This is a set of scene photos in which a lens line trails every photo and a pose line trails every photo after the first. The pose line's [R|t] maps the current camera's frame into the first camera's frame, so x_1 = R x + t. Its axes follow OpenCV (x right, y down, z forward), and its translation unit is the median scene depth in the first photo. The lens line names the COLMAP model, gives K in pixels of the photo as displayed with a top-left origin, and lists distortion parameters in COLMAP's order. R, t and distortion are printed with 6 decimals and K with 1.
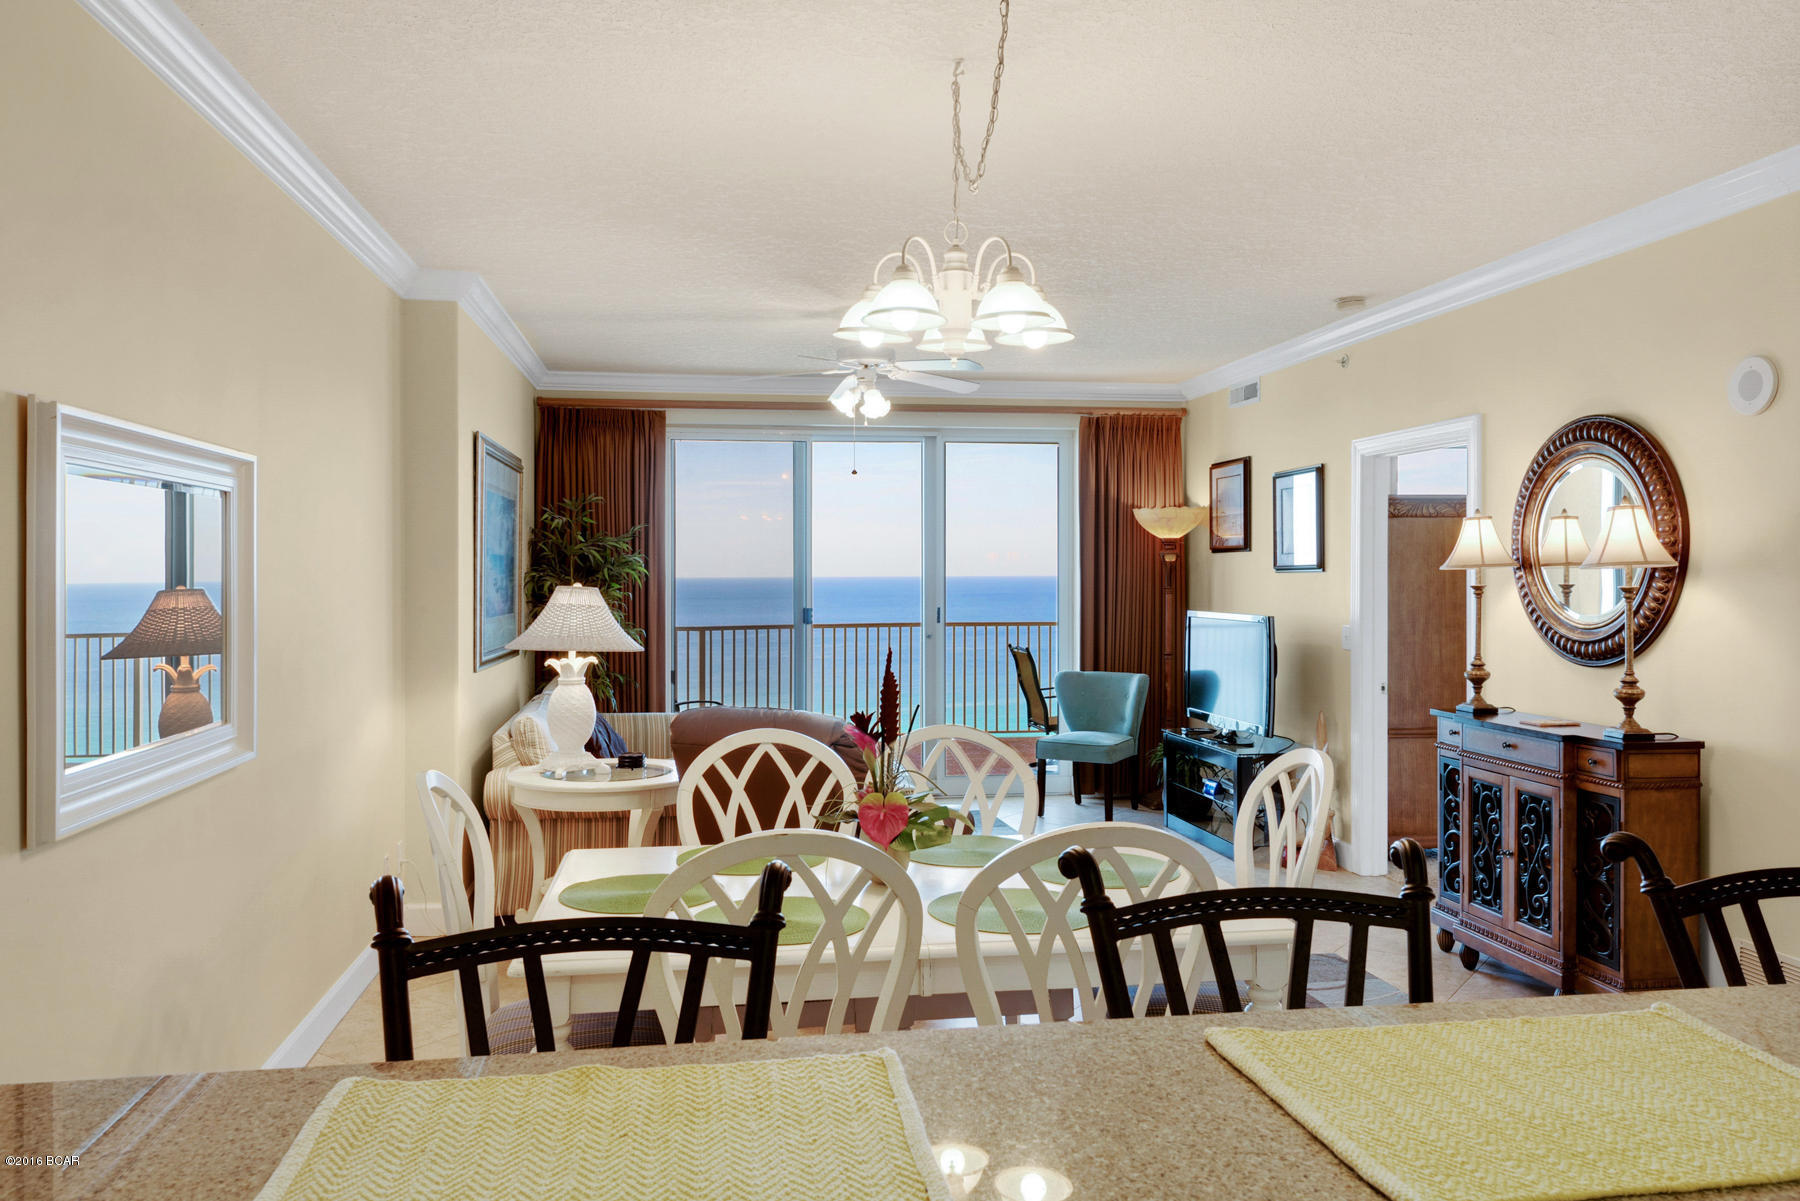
lens RADIAL K [[1318.9, 0, 897.2], [0, 1318.9, 594.6], [0, 0, 1]] dist [0.036429, 0.020265]
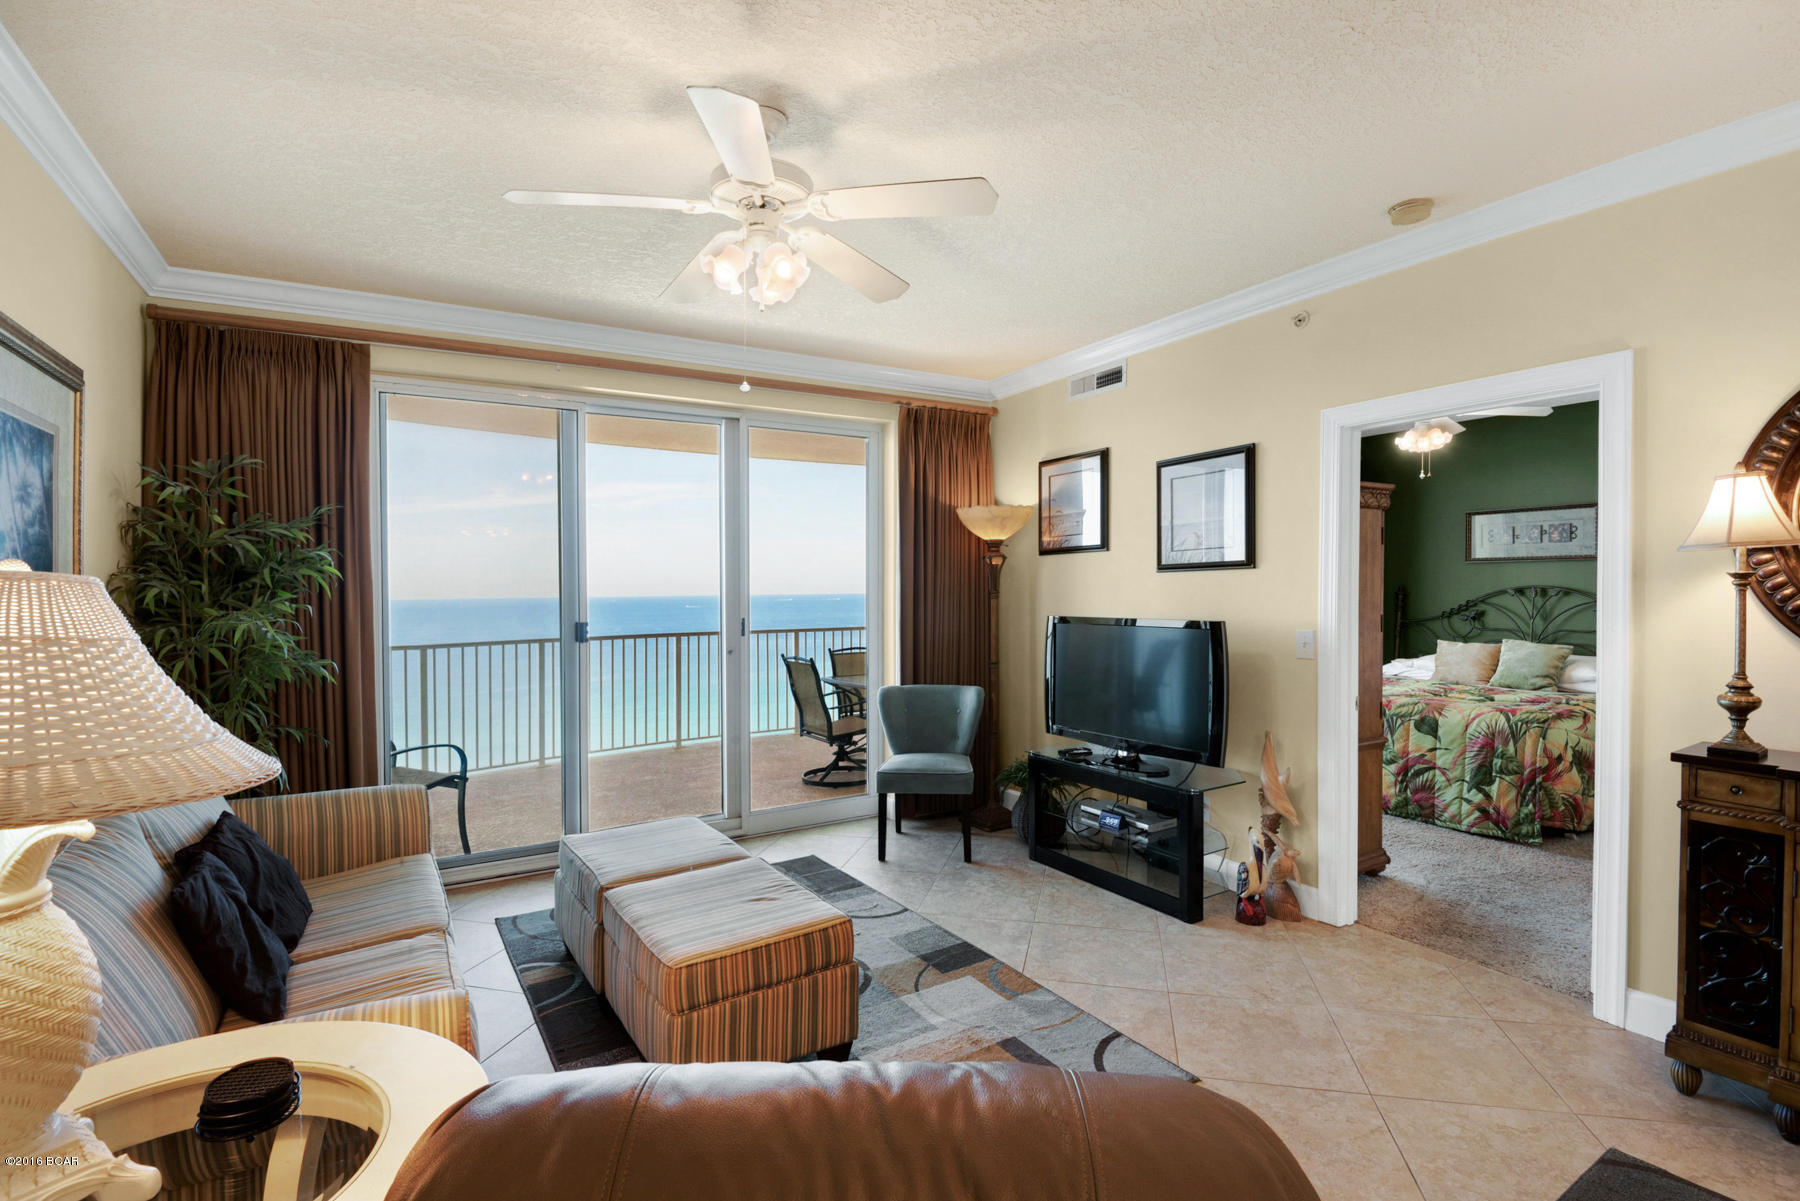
lens RADIAL K [[832.8, 0, 898.1], [0, 832.8, 607.0], [0, 0, 1]] dist [-0.015164, -0.007184]
pose [[0.926229, -0.014816, 0.376671, -0.105543], [0.014638, 0.999887, 0.003335, 0.002425], [-0.376678, 0.002425, 0.926341, 0.620330]]
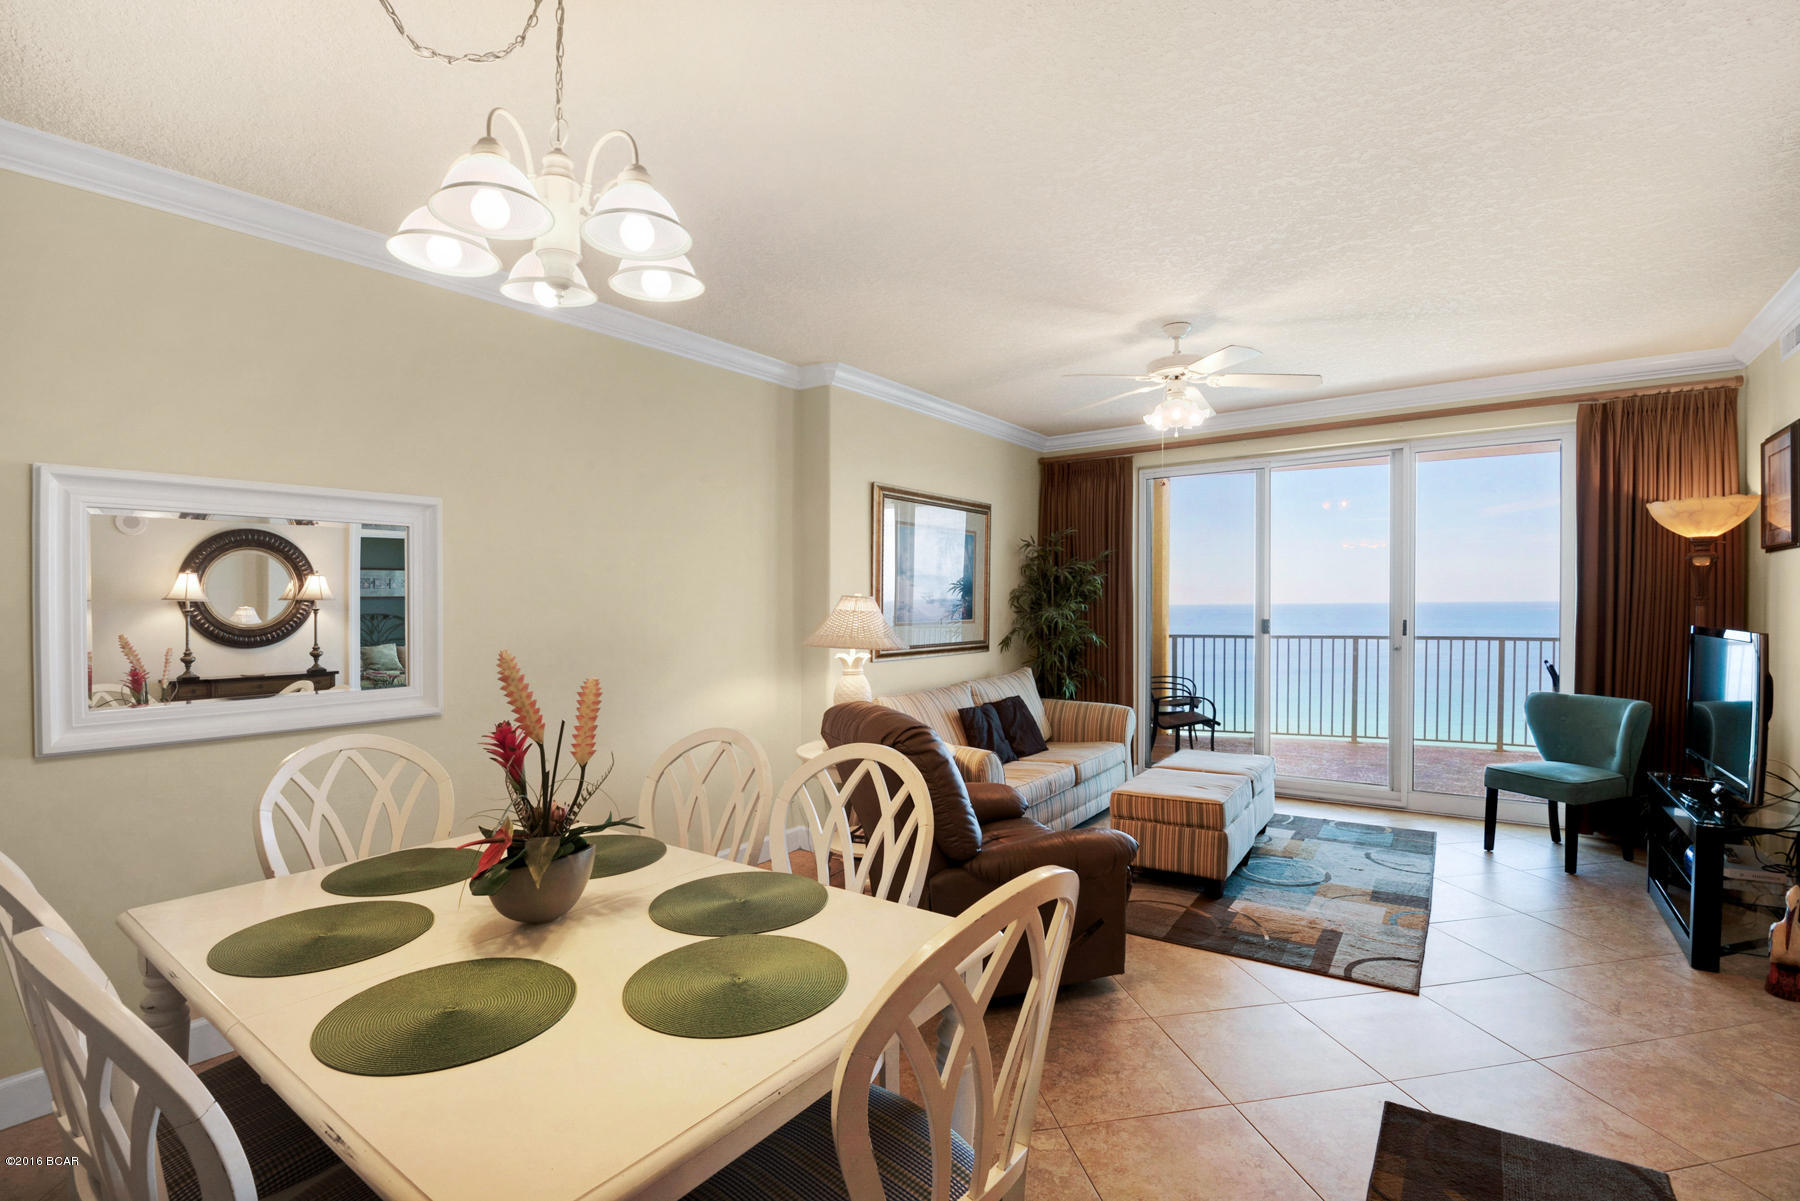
lens RADIAL K [[832.8, 0, 903.4], [0, 832.8, 620.8], [0, 0, 1]] dist [-0.015164, -0.007184]
pose [[0.710388, 0.010988, -0.703725, 0.273083], [-0.004316, 0.999927, 0.011256, 0.006394], [0.703797, -0.004959, 0.710383, 0.389458]]
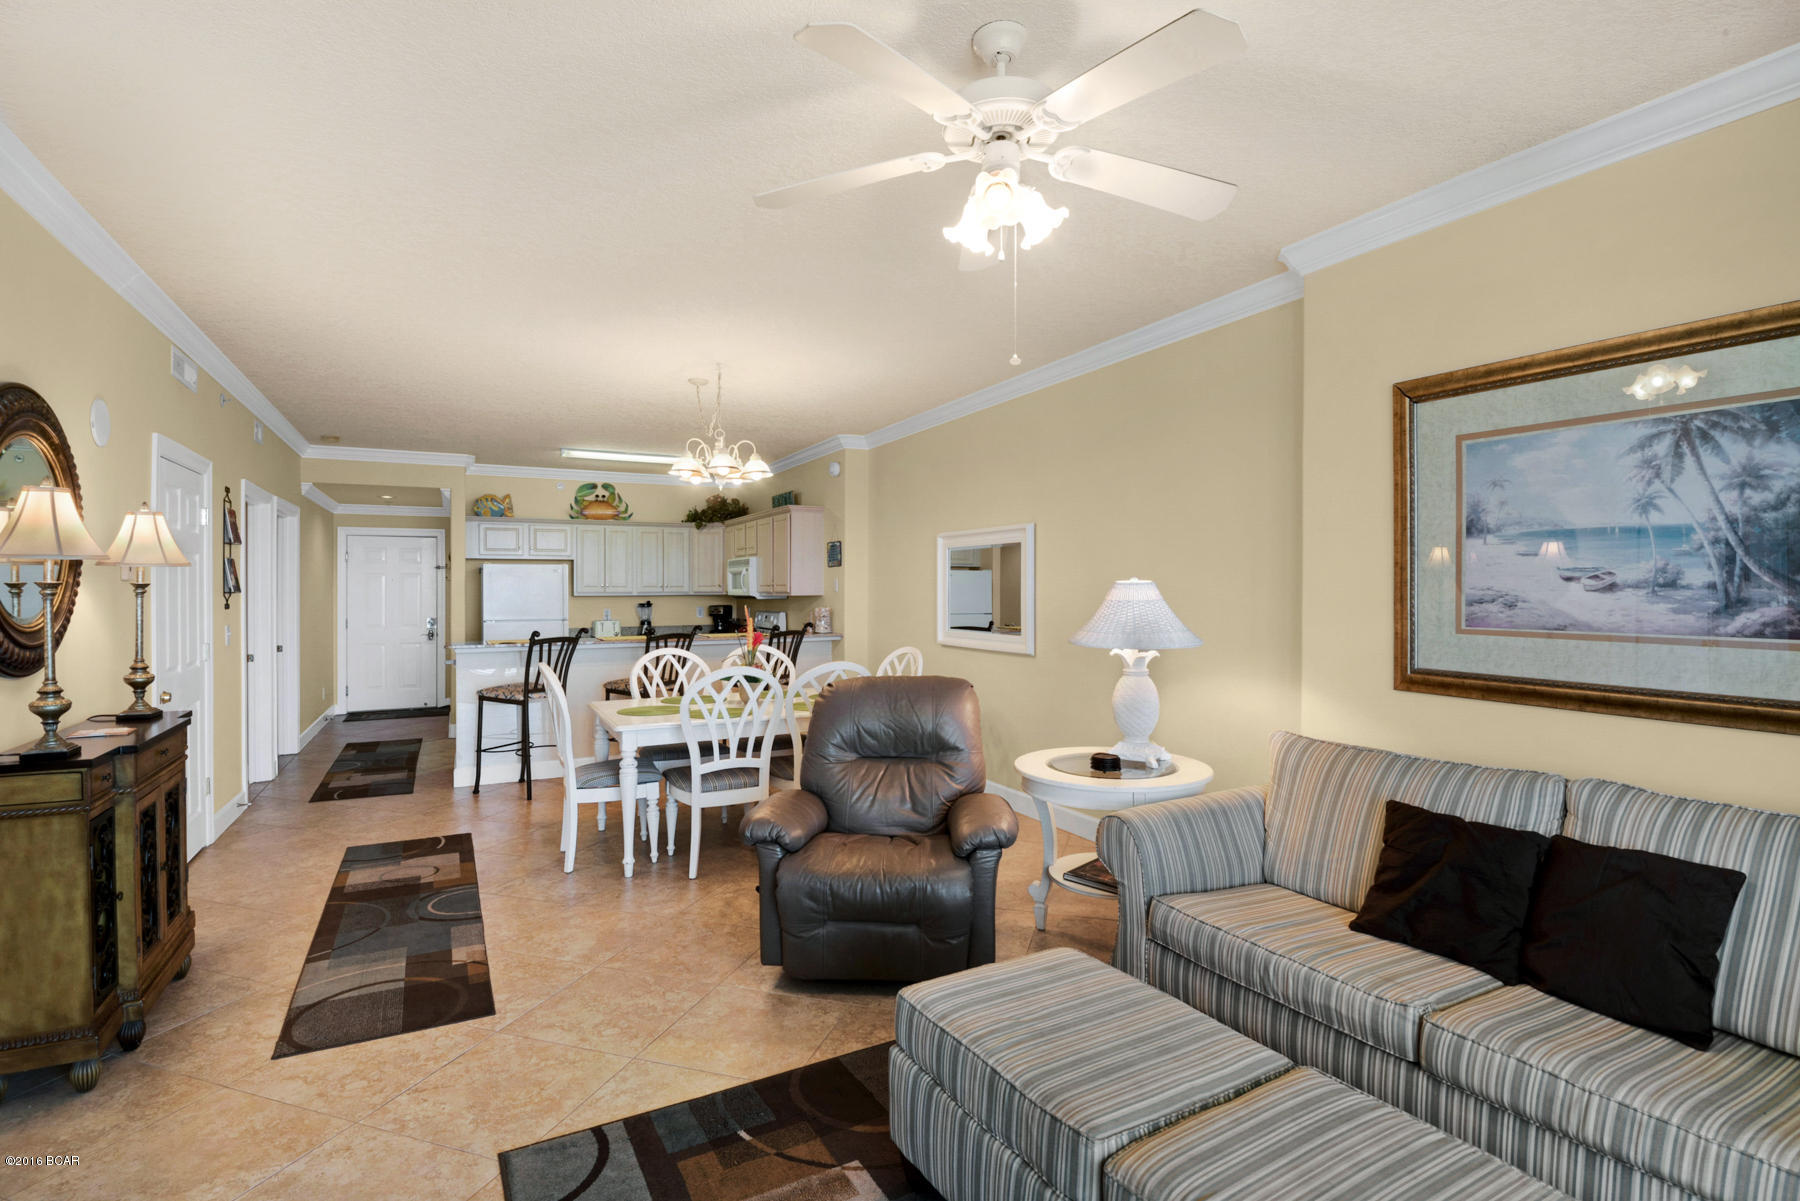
lens RADIAL K [[859.8, 0, 915.5], [0, 859.8, 599.7], [0, 0, 1]] dist [-0.016180, -0.010292]
pose [[-0.944889, 0.000820, -0.327389, 0.111740], [-0.007713, 0.999664, 0.024767, -0.005498], [0.327299, 0.025927, -0.944565, 1.271936]]
